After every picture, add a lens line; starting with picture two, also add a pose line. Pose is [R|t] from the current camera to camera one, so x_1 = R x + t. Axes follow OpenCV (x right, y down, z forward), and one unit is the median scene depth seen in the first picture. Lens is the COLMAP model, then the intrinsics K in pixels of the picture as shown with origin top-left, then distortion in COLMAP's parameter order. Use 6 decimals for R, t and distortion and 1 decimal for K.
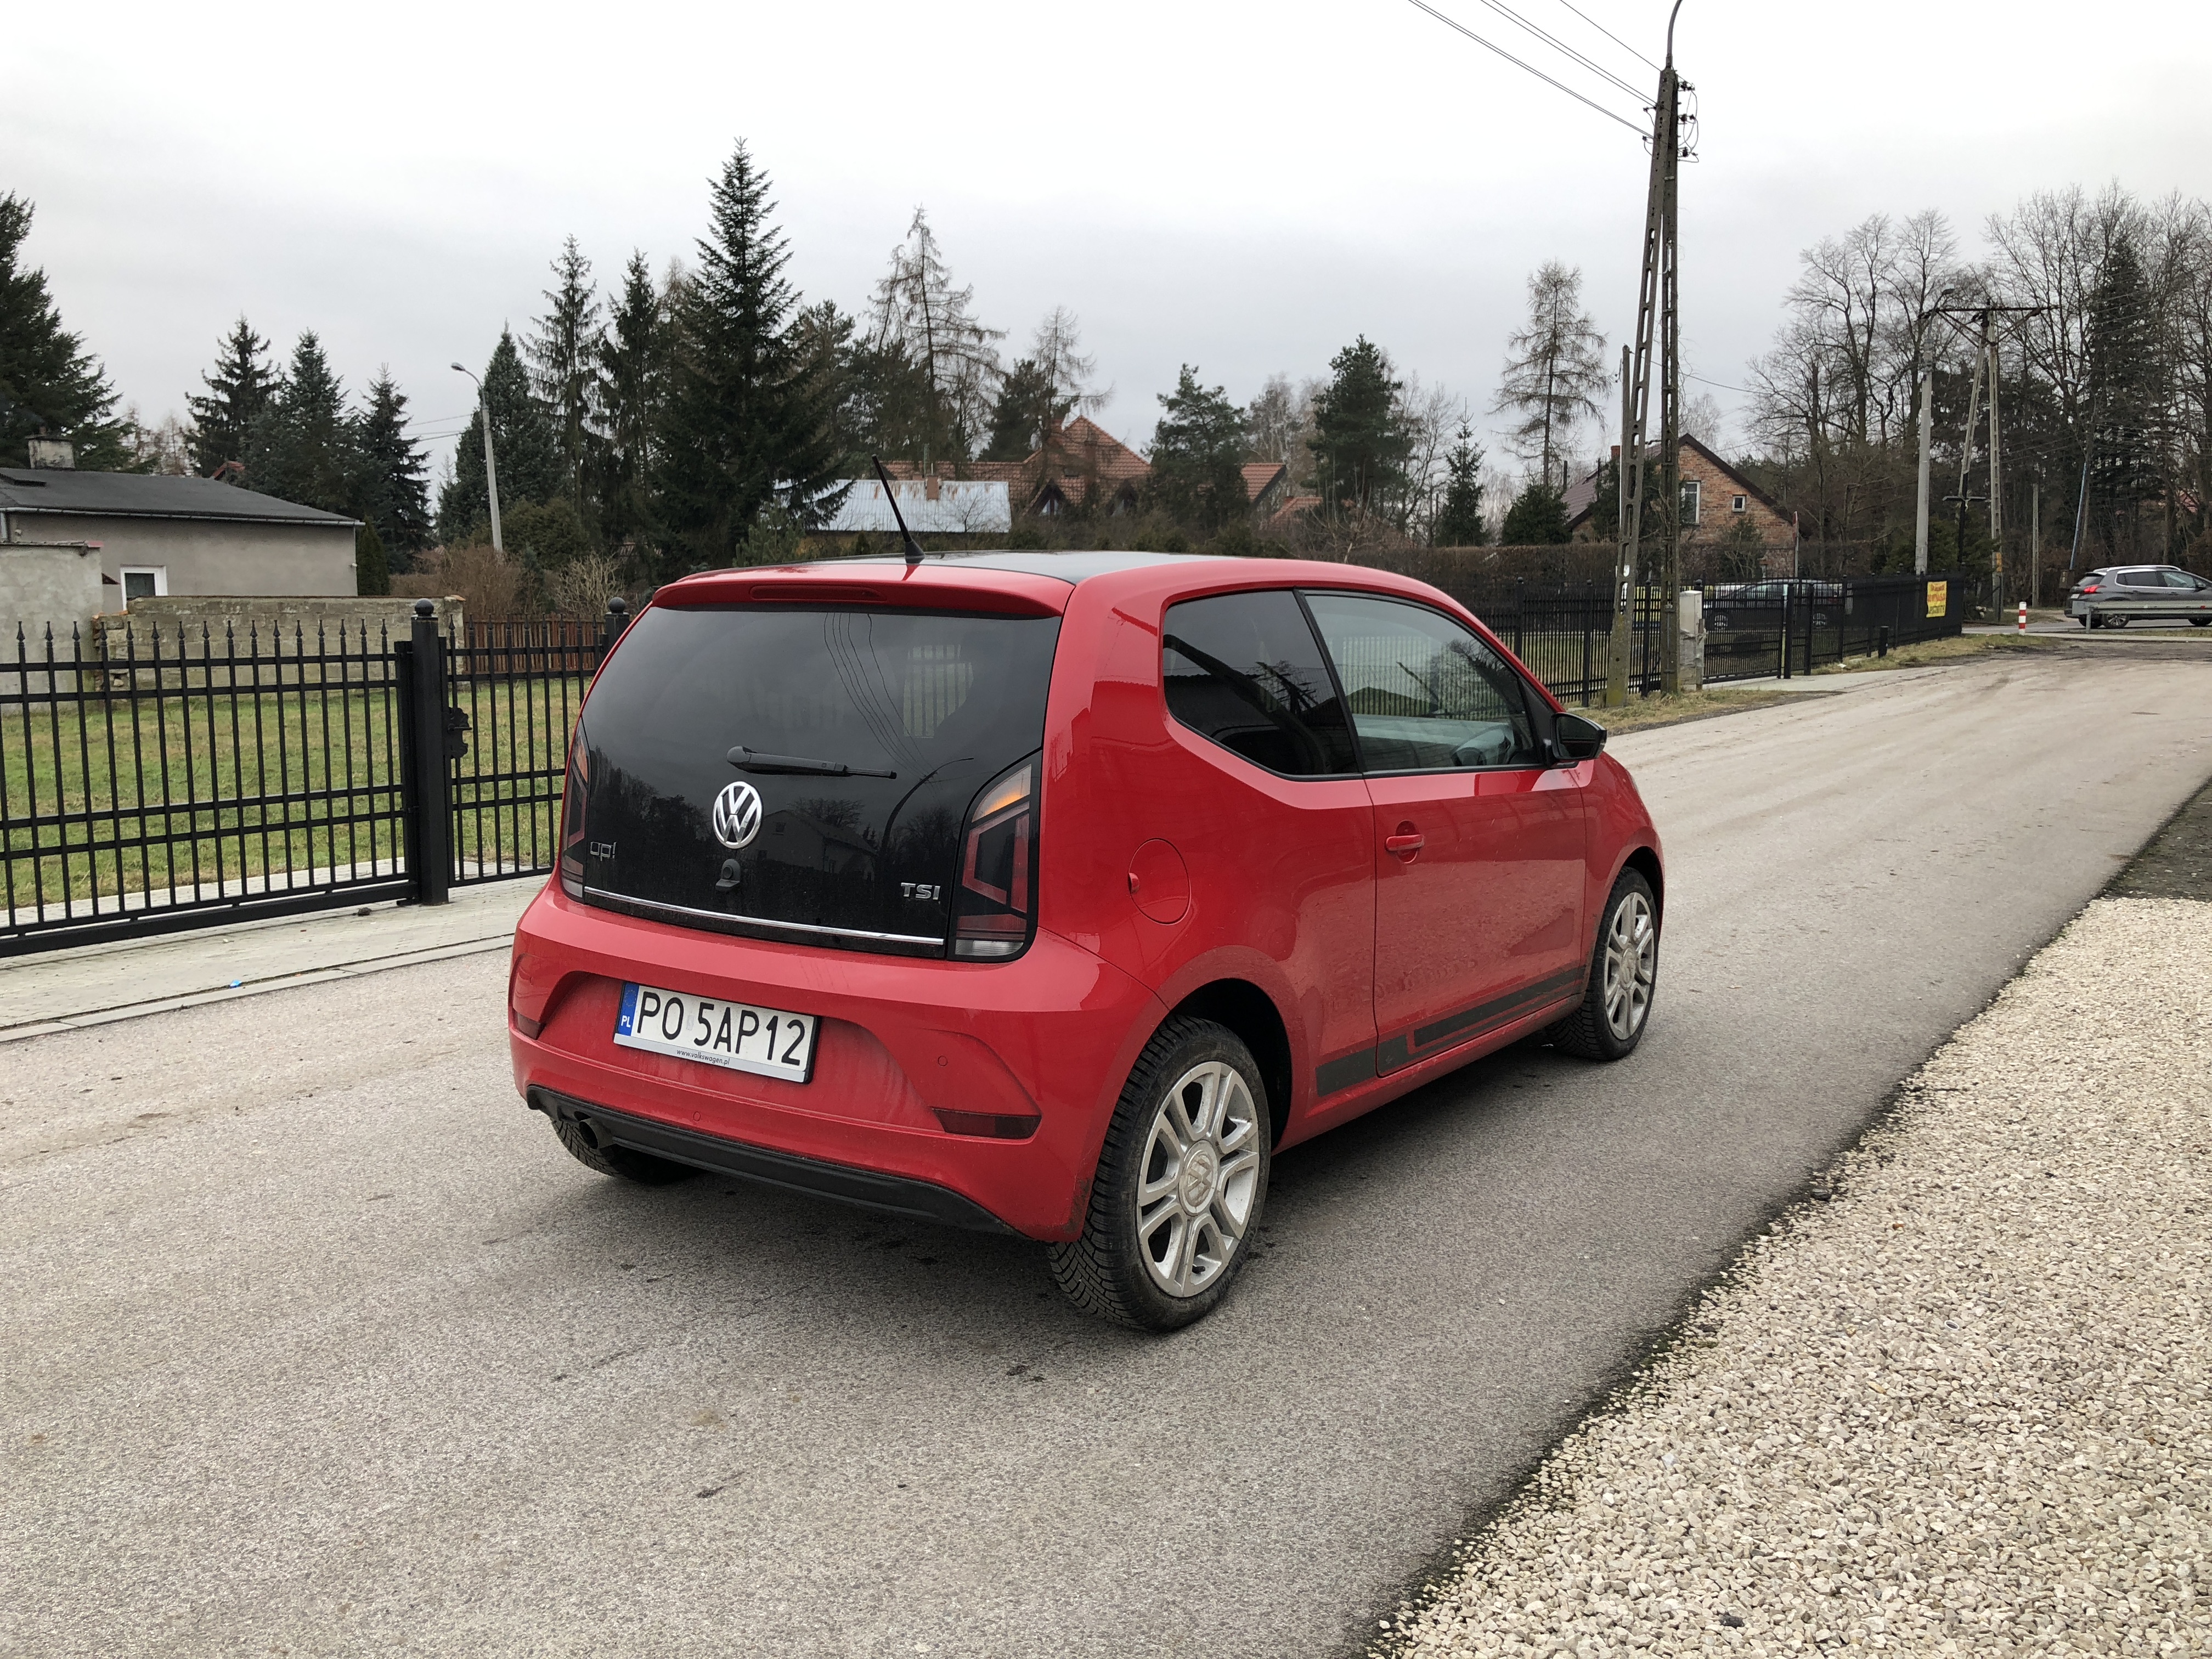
lens RADIAL K [[1929.4, 0, 1106.0], [0, 1929.4, 829.5], [0, 0, 1]] dist [0.002306, 0.000815]
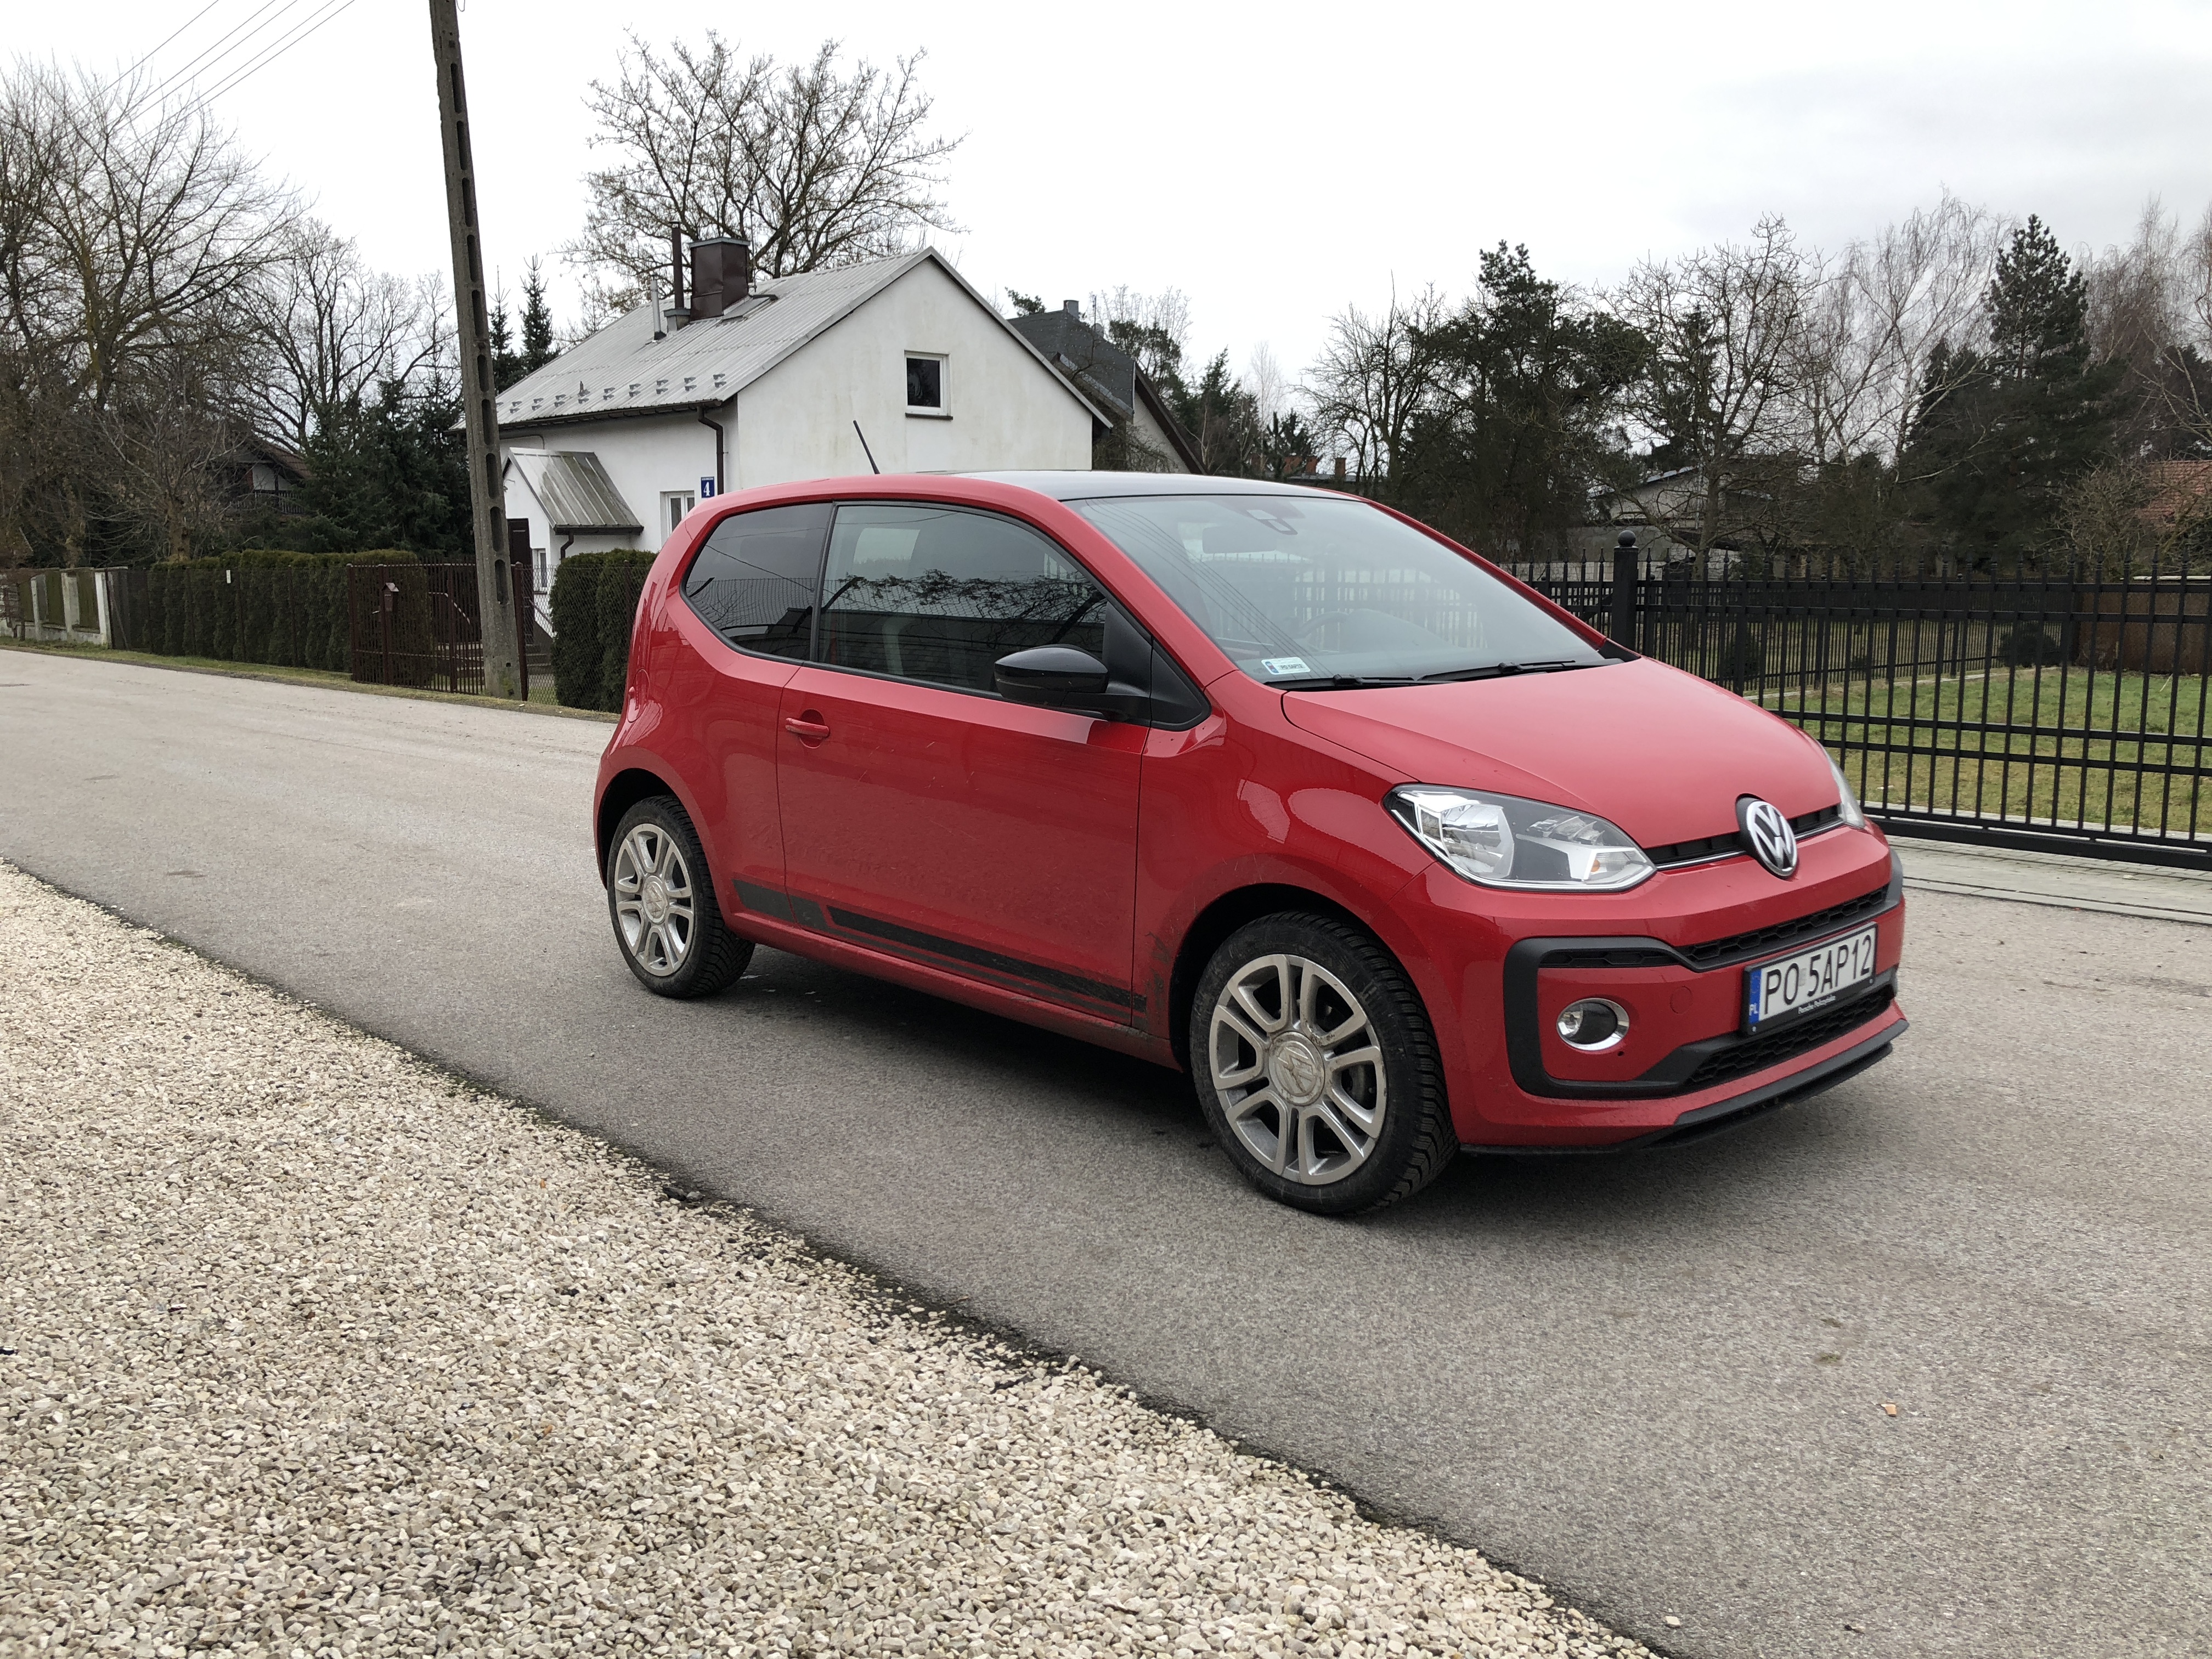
lens RADIAL K [[1802.3, 0, 1106.0], [0, 1802.3, 829.5], [0, 0, 1]] dist [0.061897, 0.000645]
pose [[-0.262586, 0.132152, -0.955816, 0.988222], [-0.103937, 0.980939, 0.164180, -0.116284], [0.959294, 0.142456, -0.243845, 1.242137]]
